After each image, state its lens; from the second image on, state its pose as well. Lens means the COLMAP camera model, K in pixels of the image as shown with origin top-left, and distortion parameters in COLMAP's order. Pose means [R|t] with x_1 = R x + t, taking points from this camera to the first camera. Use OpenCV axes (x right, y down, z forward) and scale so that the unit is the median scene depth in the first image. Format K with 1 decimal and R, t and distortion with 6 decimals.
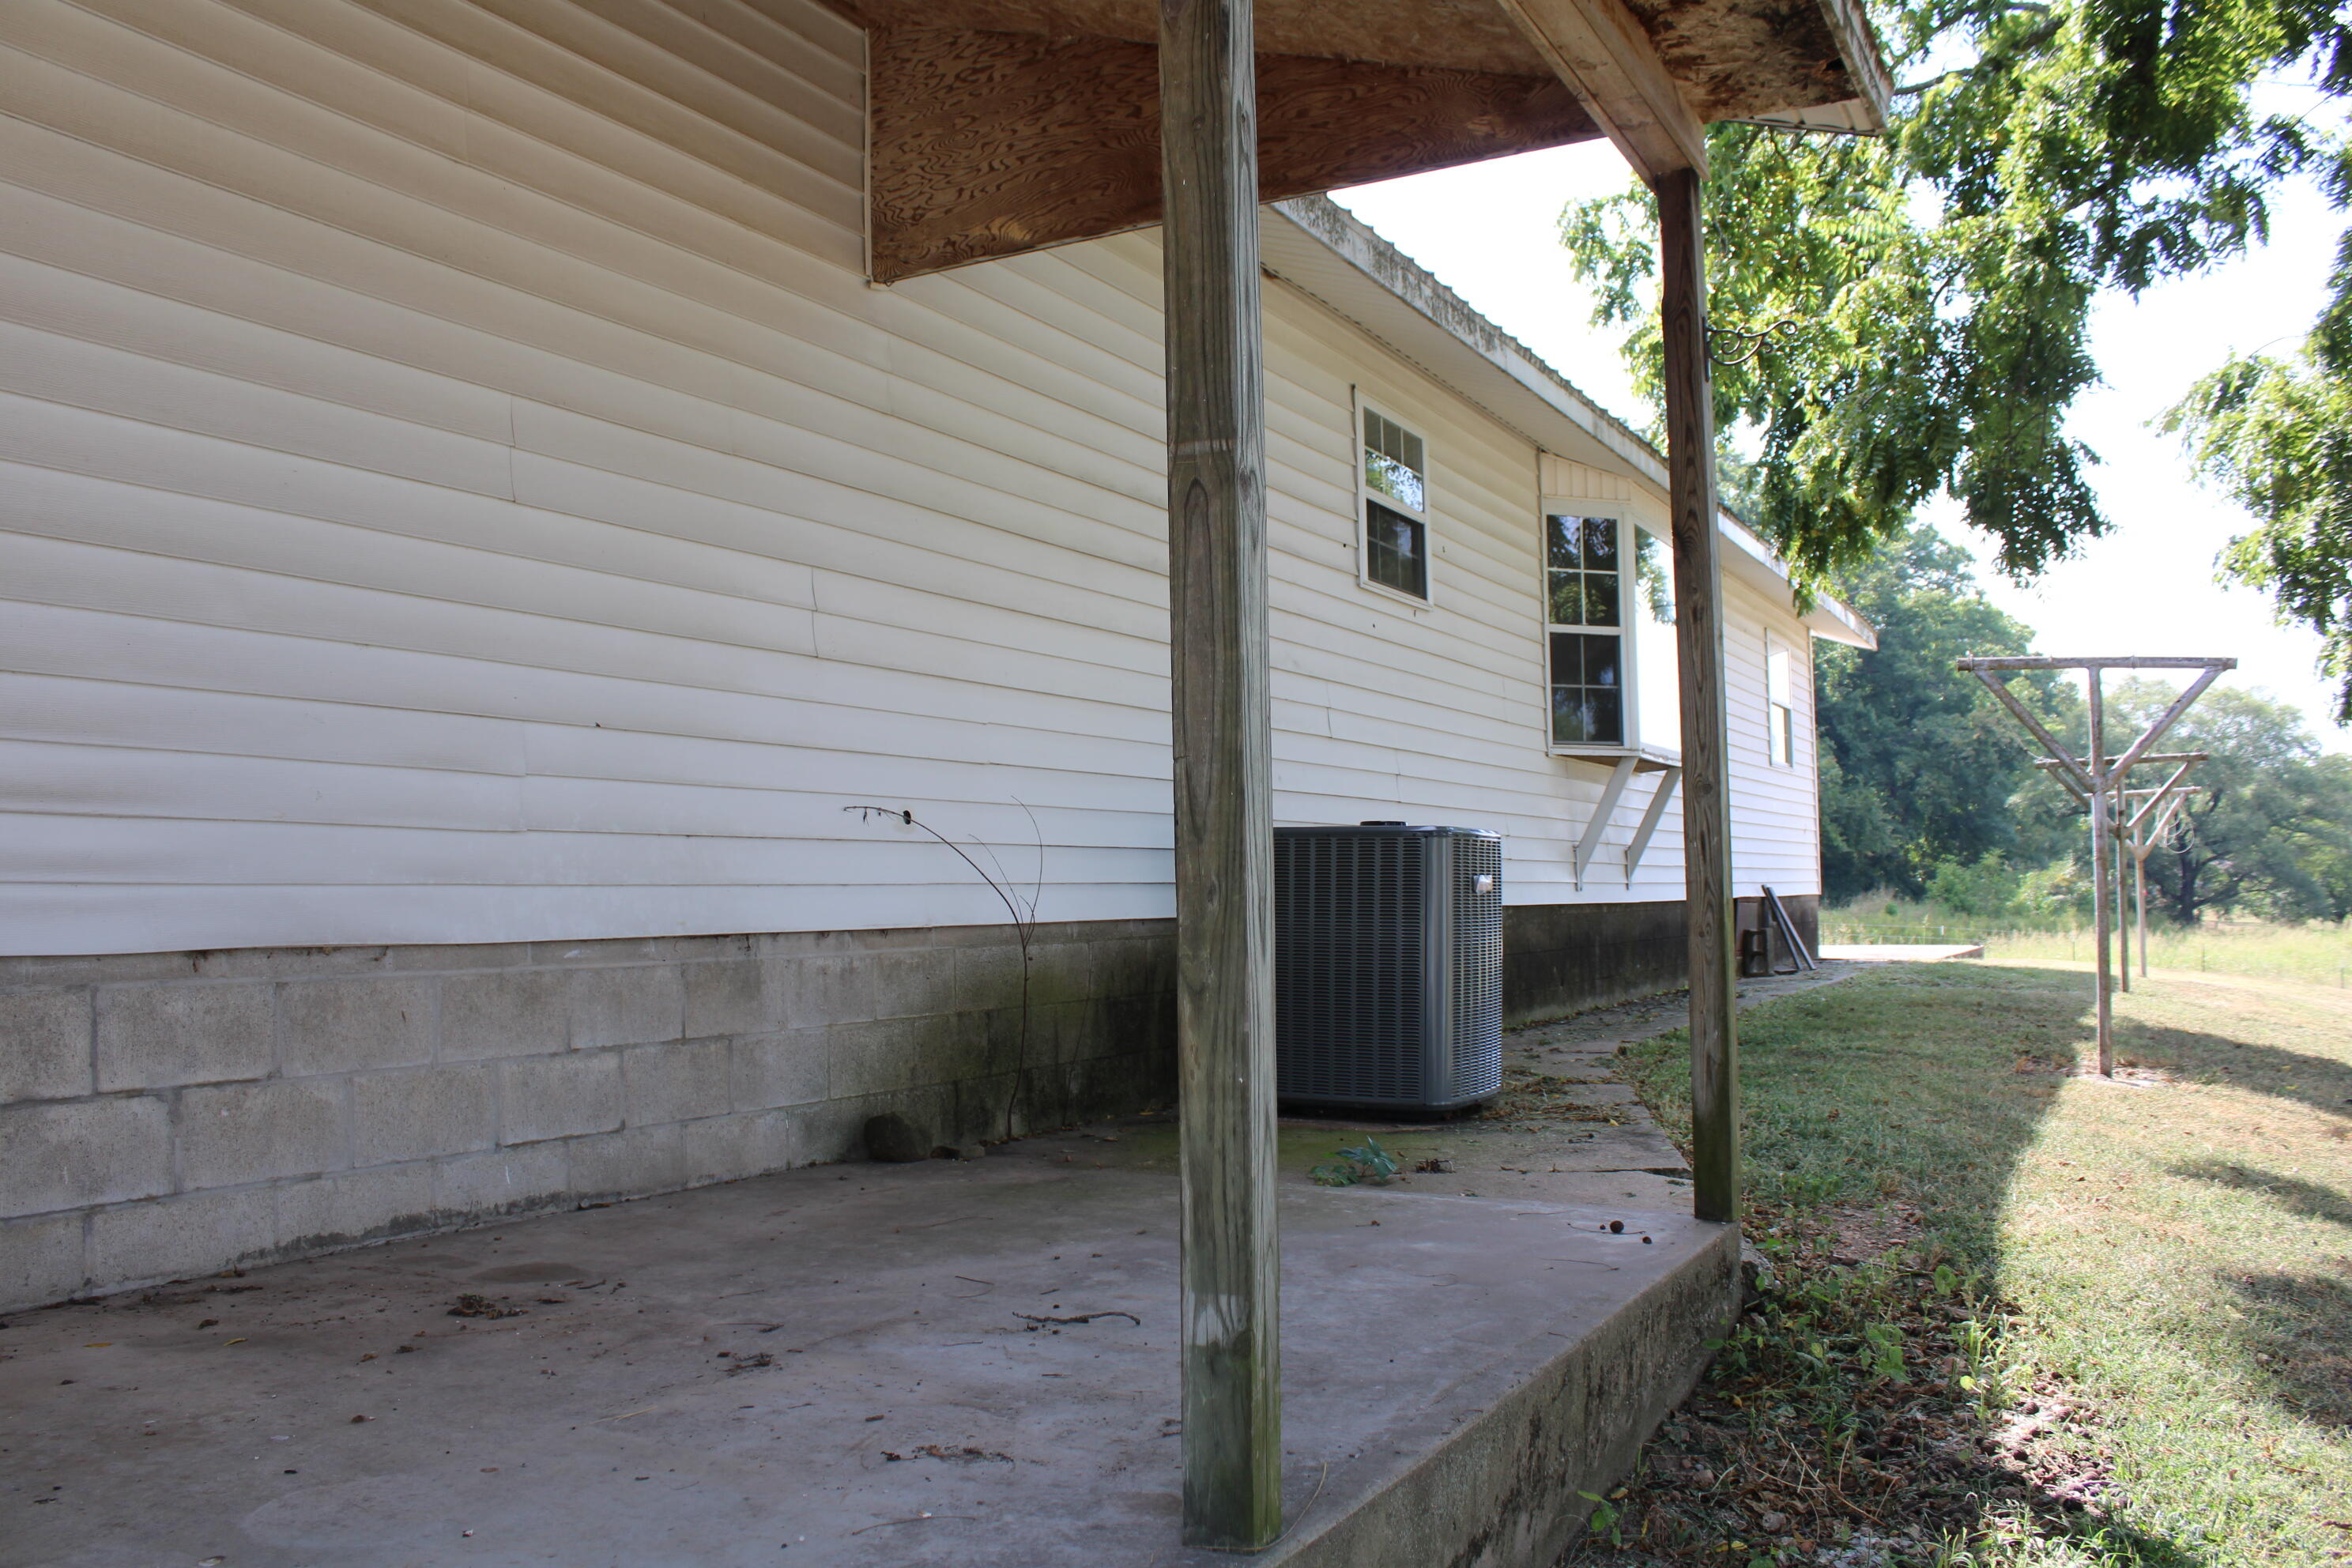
lens RADIAL K [[1996.0, 0, 1133.5], [0, 1996.0, 788.4], [0, 0, 1]] dist [-0.160398, 0.131346]
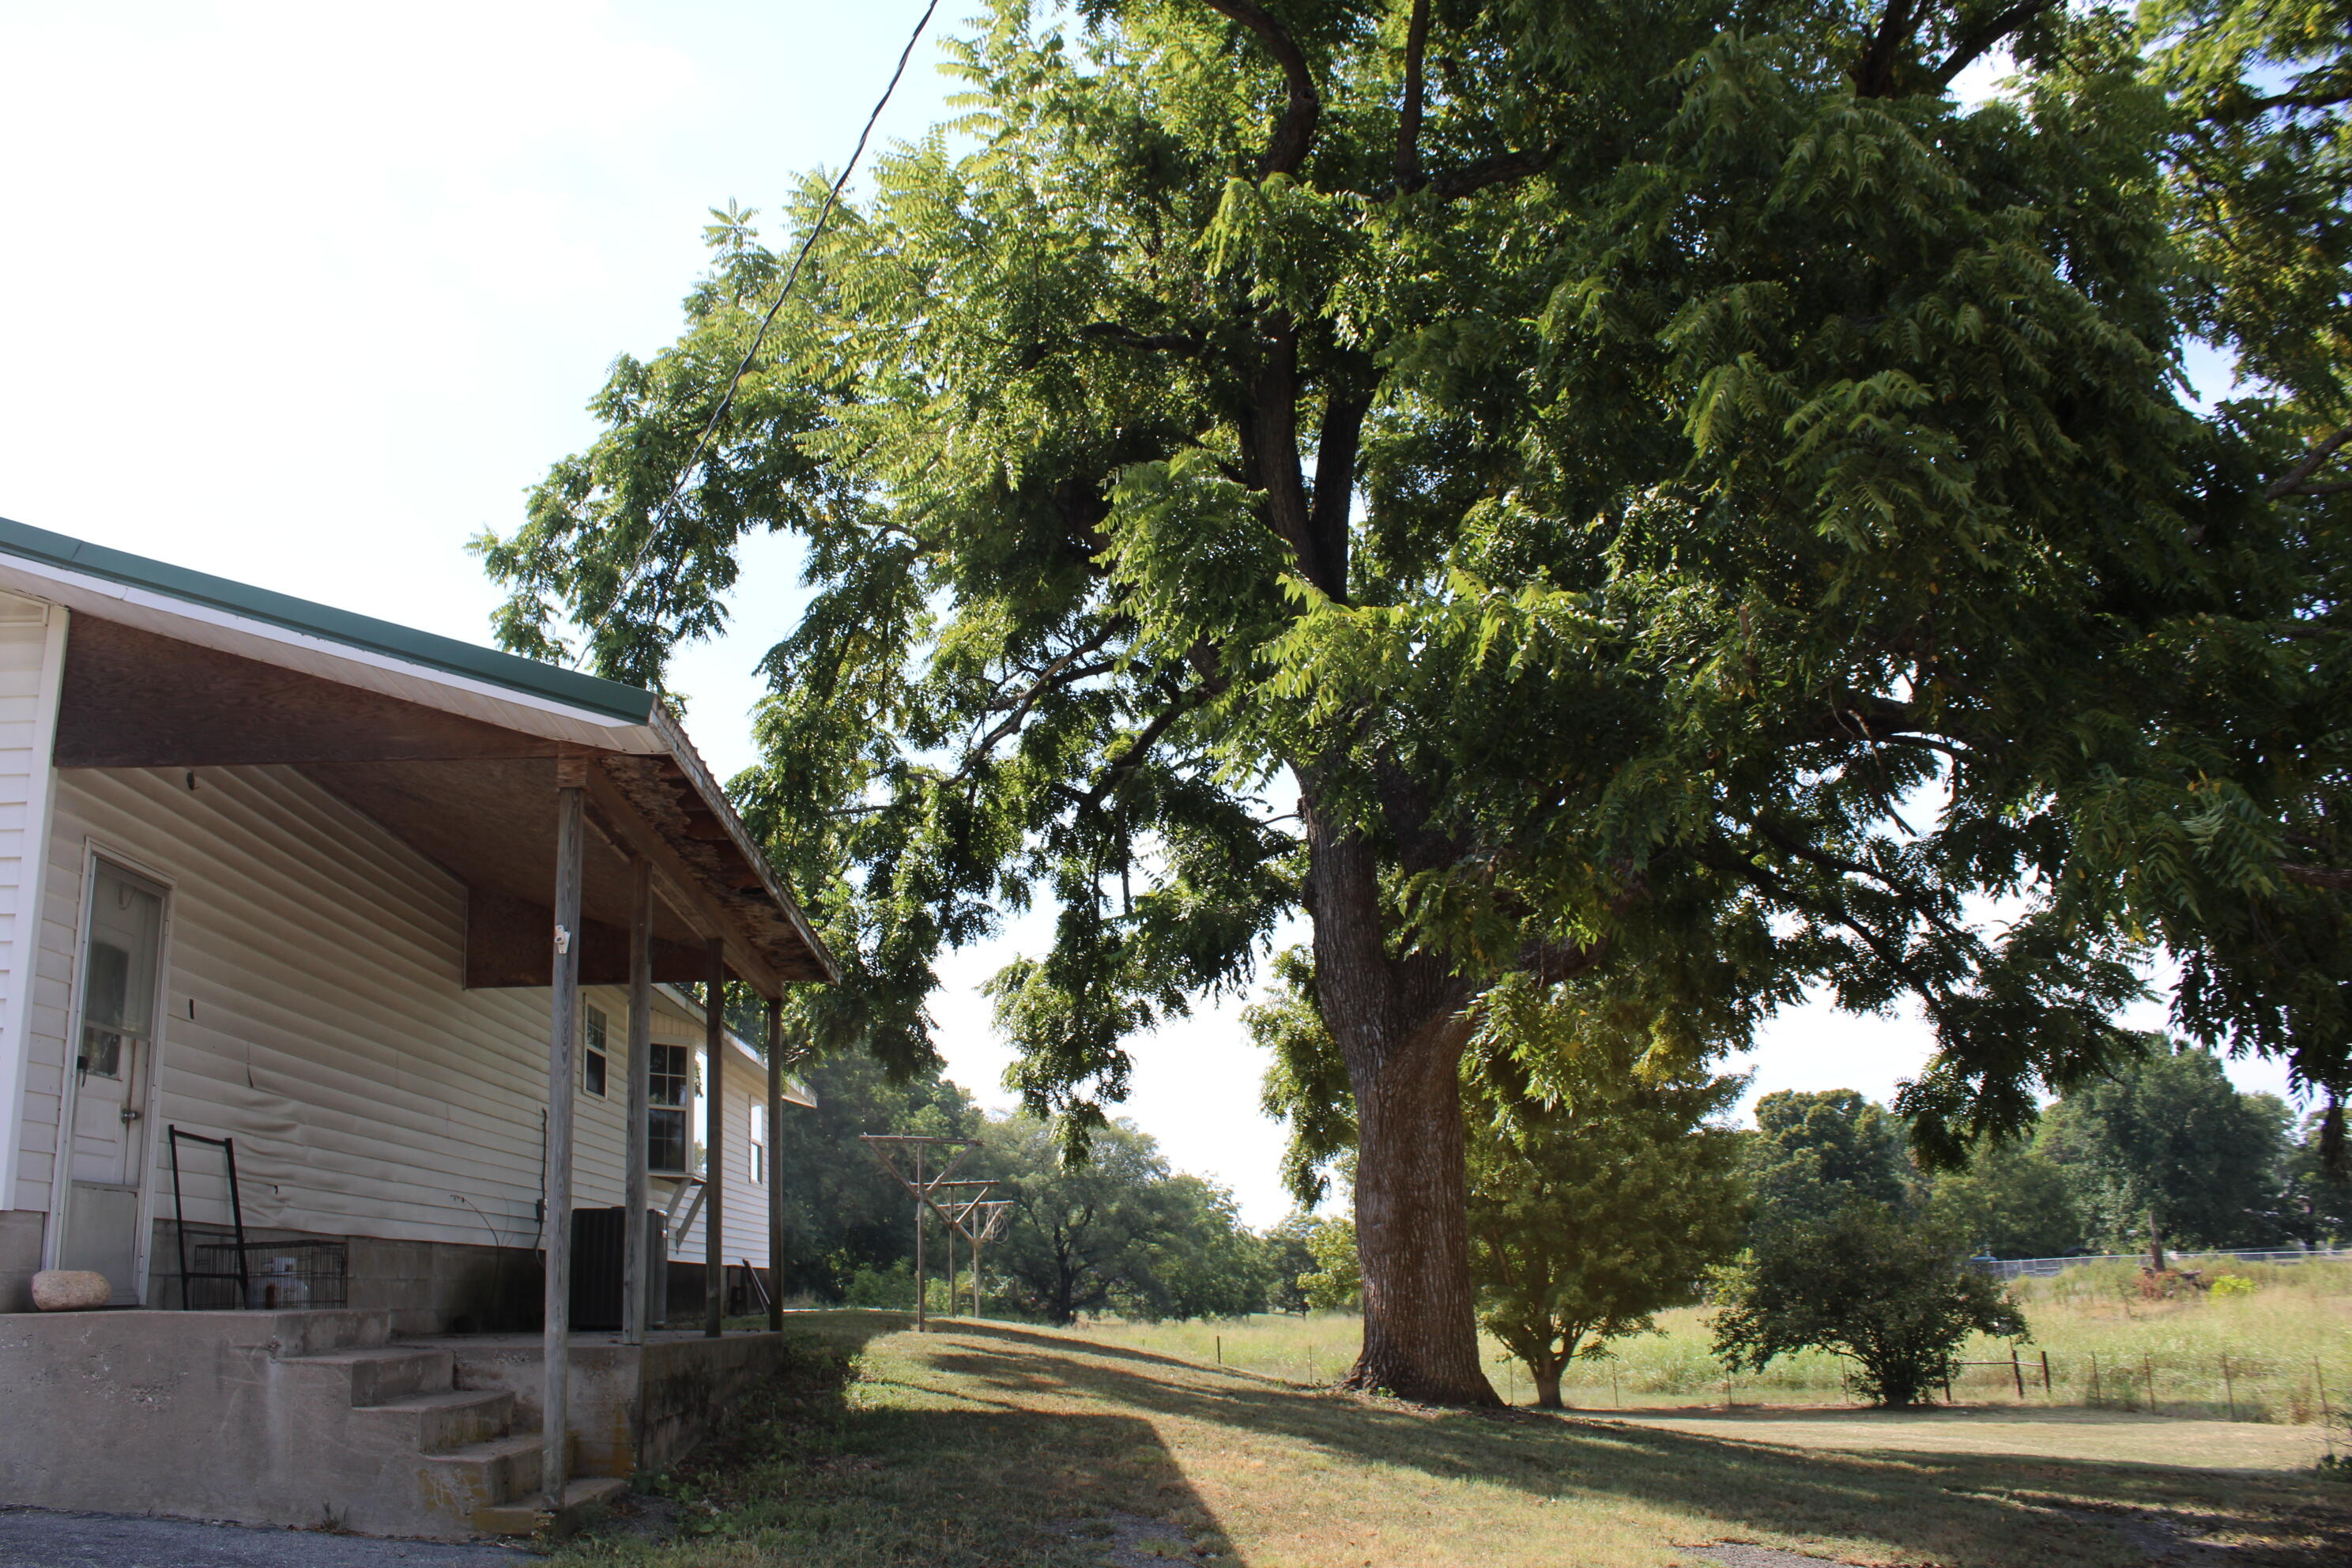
lens RADIAL K [[1996.0, 0, 1133.5], [0, 1996.0, 788.4], [0, 0, 1]] dist [-0.160398, 0.131346]
pose [[0.864403, 0.108966, 0.490850, -0.302719], [-0.006240, 0.978484, -0.206229, 0.004140], [-0.502761, 0.175202, 0.846484, -0.751422]]
